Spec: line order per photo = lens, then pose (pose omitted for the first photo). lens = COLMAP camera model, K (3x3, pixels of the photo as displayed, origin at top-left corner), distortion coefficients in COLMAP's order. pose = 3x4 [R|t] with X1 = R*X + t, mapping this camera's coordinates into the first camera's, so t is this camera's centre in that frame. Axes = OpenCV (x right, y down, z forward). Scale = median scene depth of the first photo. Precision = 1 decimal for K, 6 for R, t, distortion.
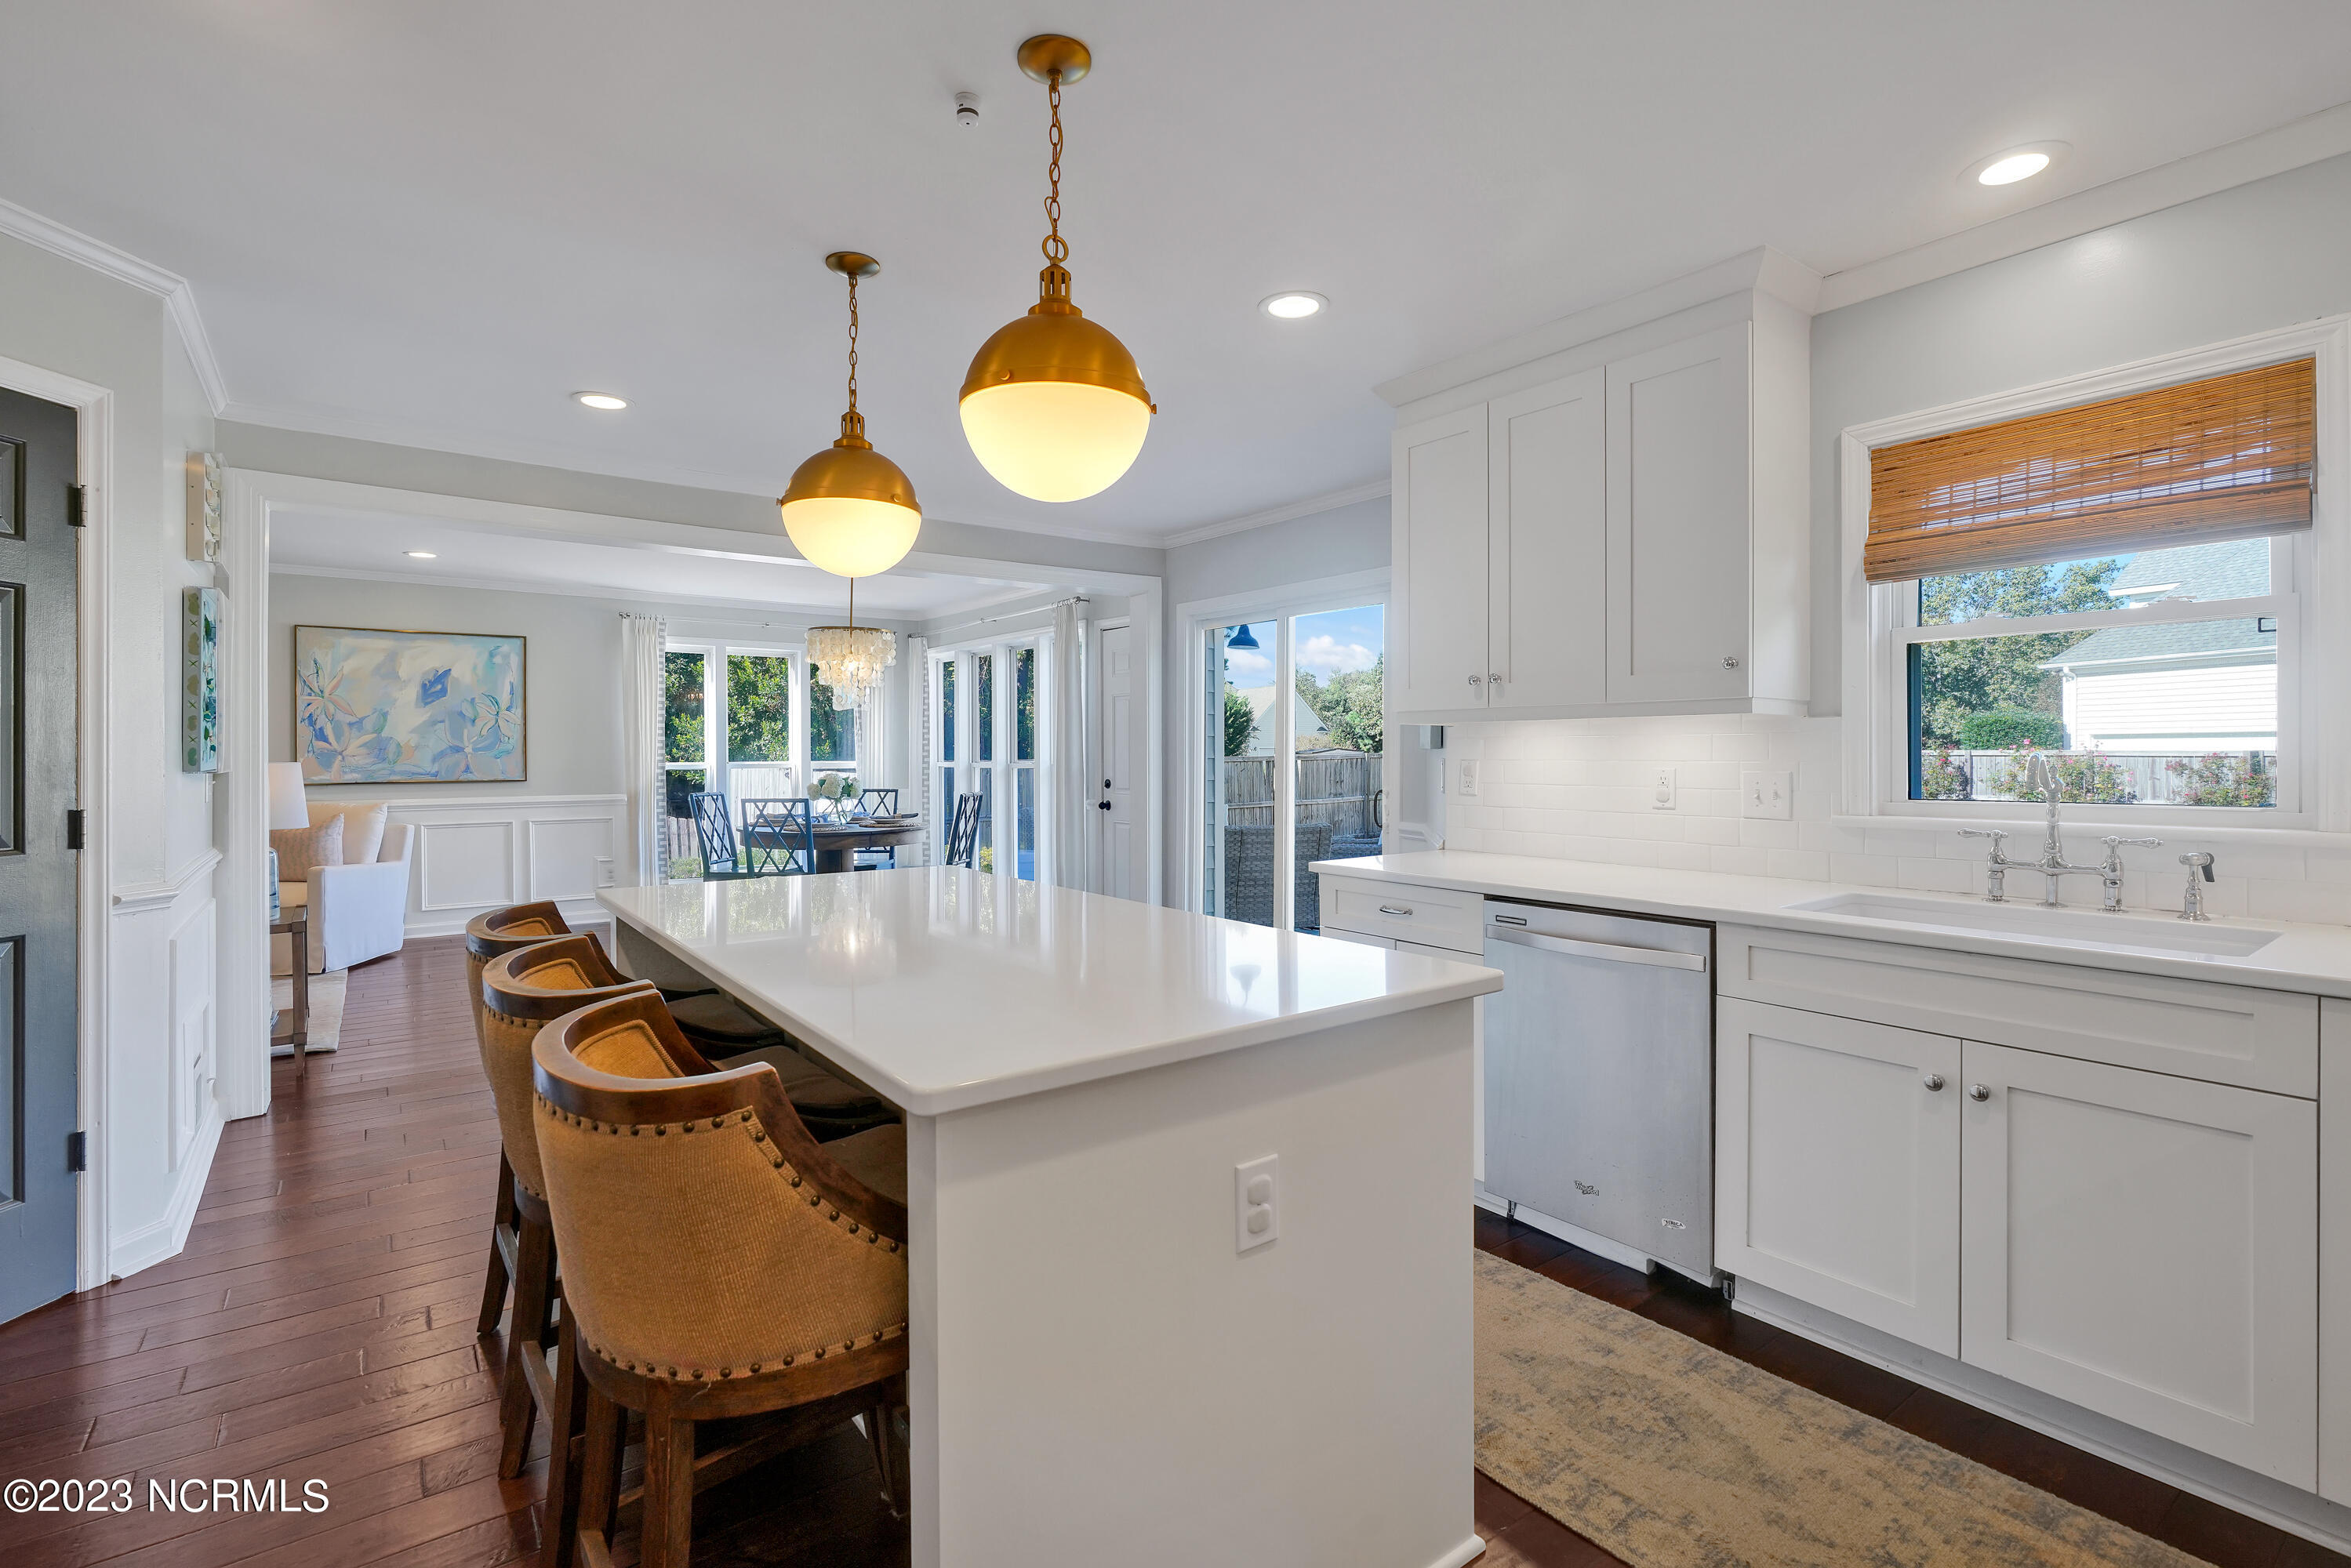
lens RADIAL K [[1064.0, 0, 1166.9], [0, 1064.0, 763.5], [0, 0, 1]] dist [-0.009362, 0.004519]
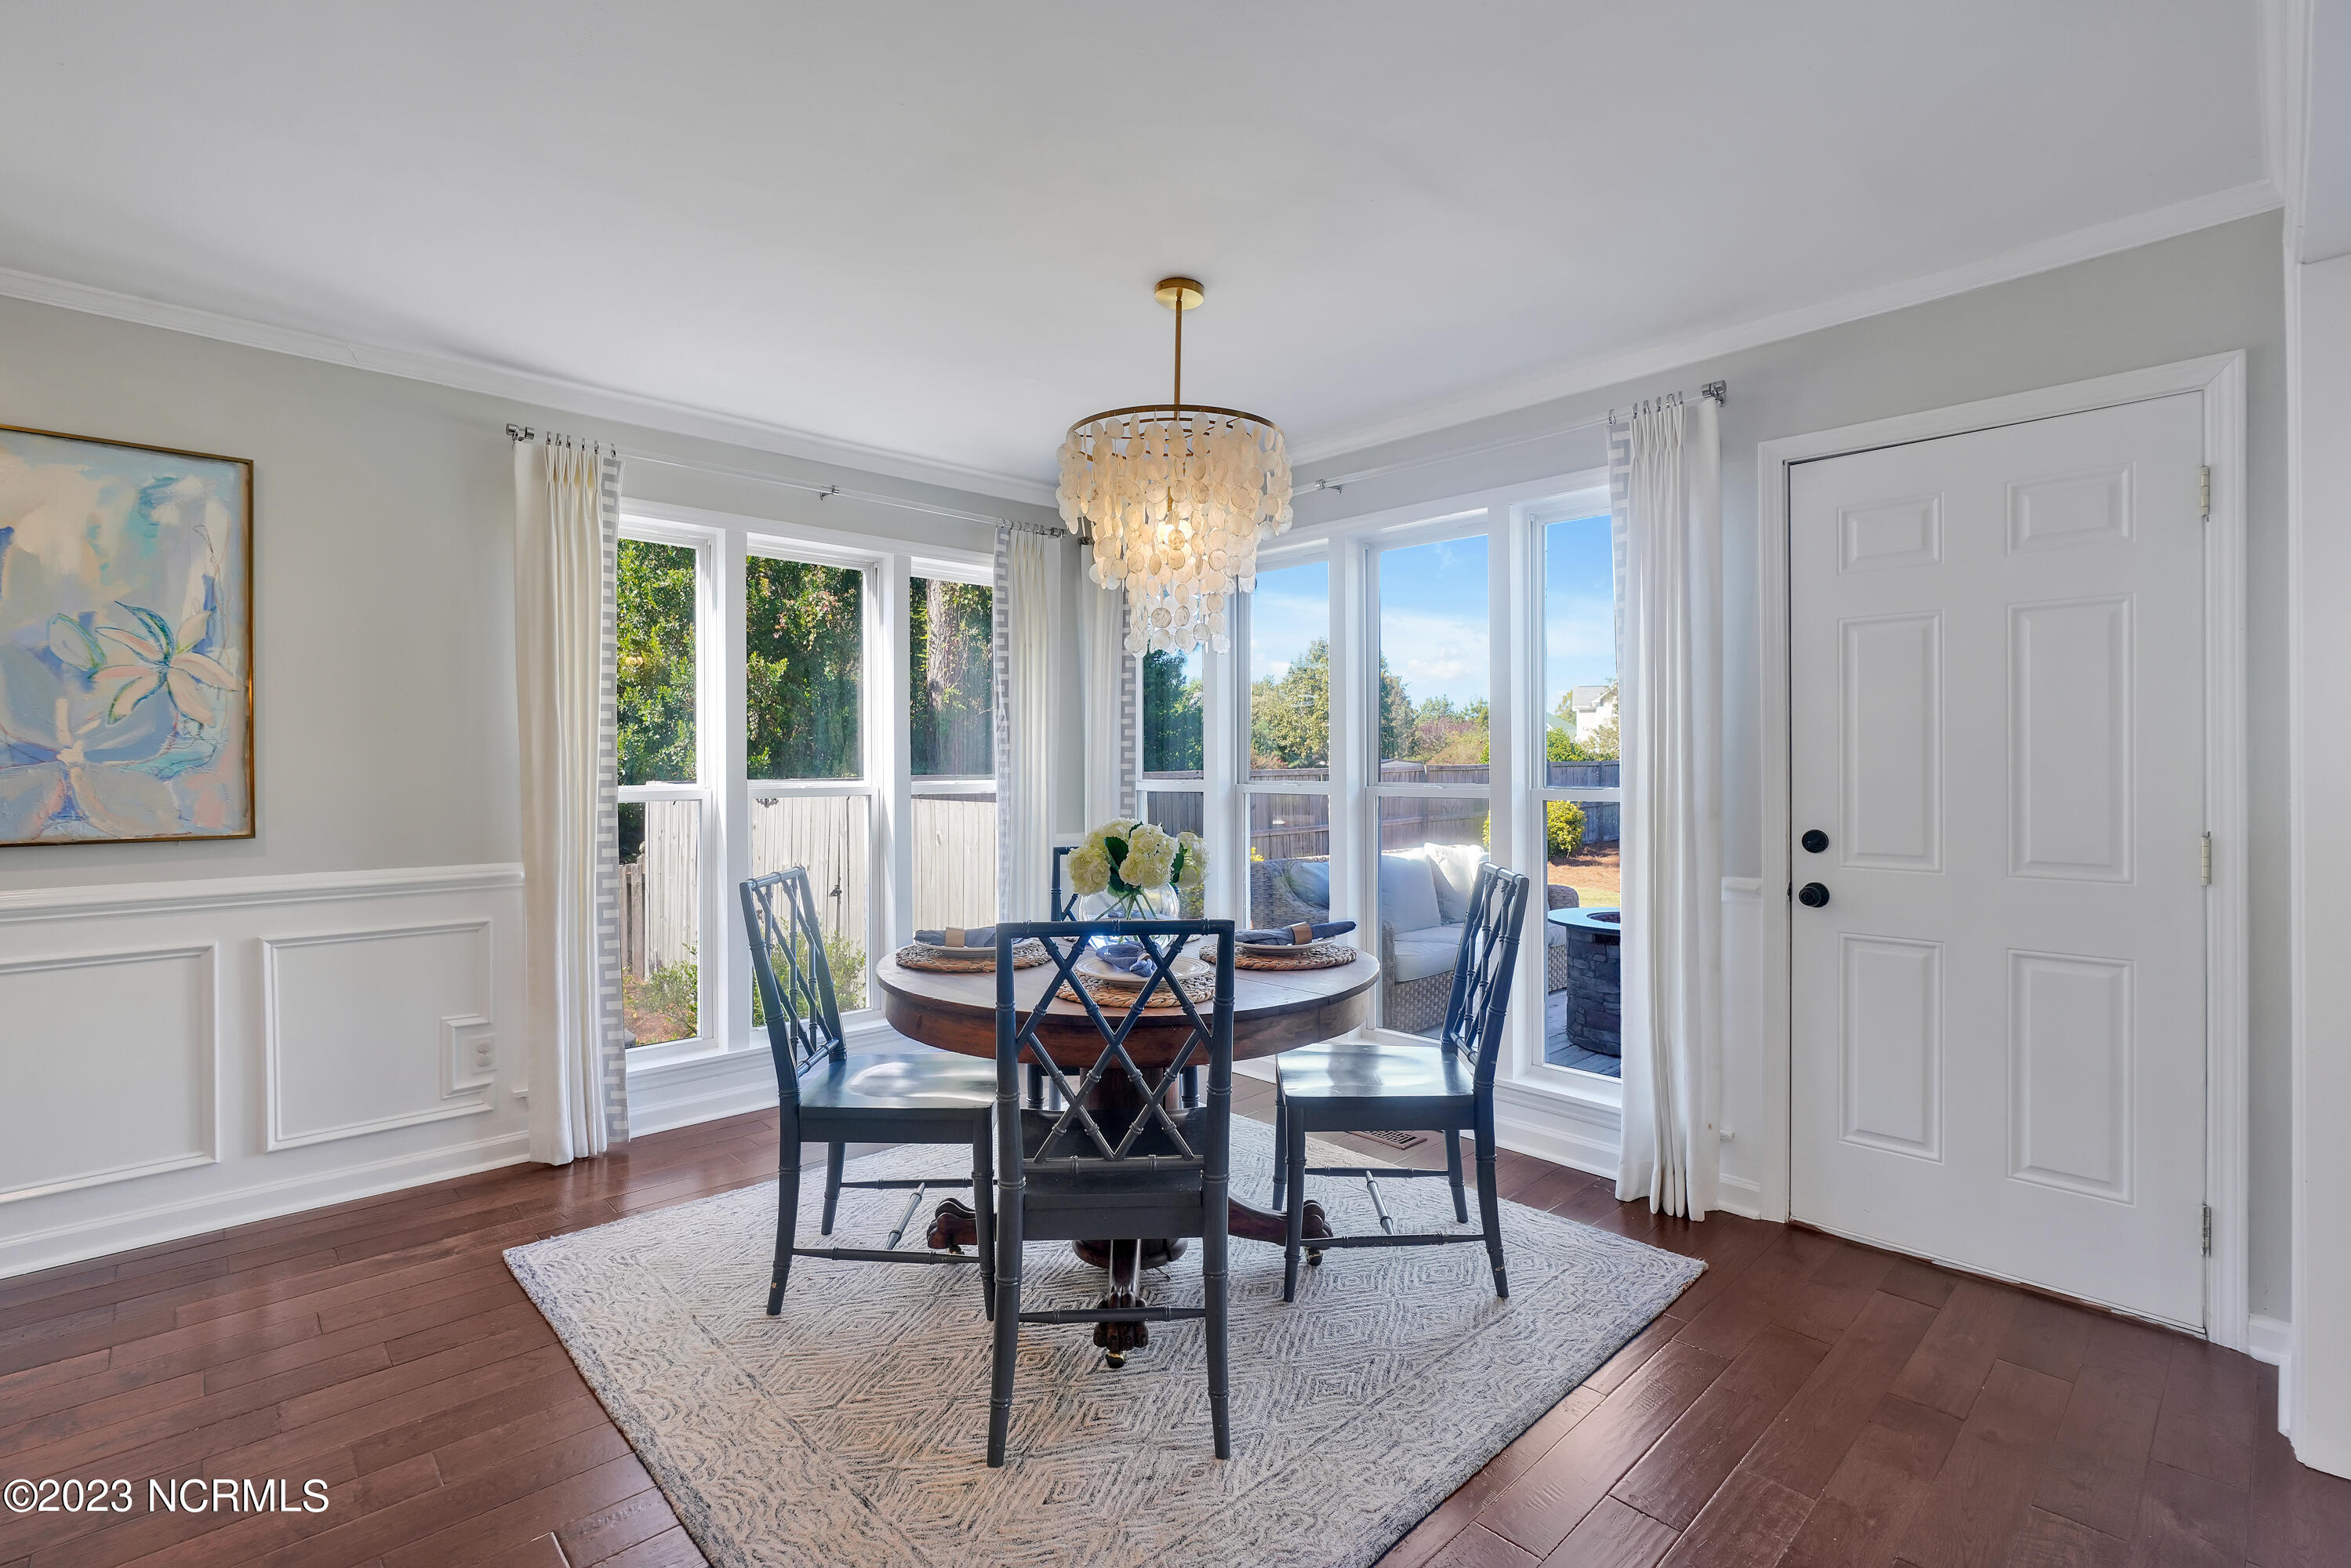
lens RADIAL K [[1064.0, 0, 1177.8], [0, 1064.0, 772.8], [0, 0, 1]] dist [-0.009362, 0.004519]
pose [[0.992529, 0.000235, 0.122010, -0.319927], [0.000018, 0.999998, -0.002071, -0.006070], [-0.122011, 0.002058, 0.992527, 0.581451]]
